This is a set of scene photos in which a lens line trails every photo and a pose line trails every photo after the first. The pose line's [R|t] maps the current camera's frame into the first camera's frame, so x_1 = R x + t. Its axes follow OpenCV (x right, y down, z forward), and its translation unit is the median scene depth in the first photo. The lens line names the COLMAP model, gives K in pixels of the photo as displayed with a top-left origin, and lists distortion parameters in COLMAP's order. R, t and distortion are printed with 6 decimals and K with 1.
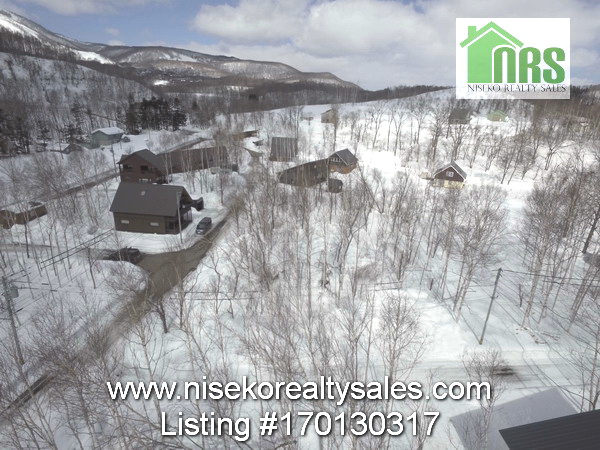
lens RADIAL K [[350.1, 0, 303.9], [0, 350.1, 226.8], [0, 0, 1]] dist [-0.007019, 0.008402]
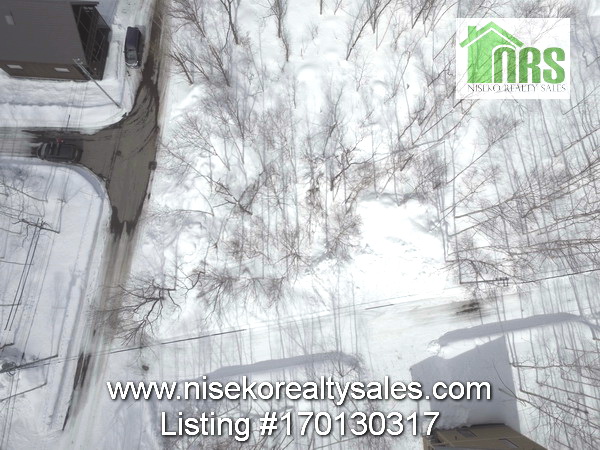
lens RADIAL K [[350.1, 0, 297.1], [0, 350.1, 224.9], [0, 0, 1]] dist [-0.007019, 0.008402]
pose [[0.998065, -0.062168, 0.001478, 0.003465], [0.032647, 0.544055, 0.838414, -0.145770], [-0.052927, -0.836743, 0.545031, 0.127165]]
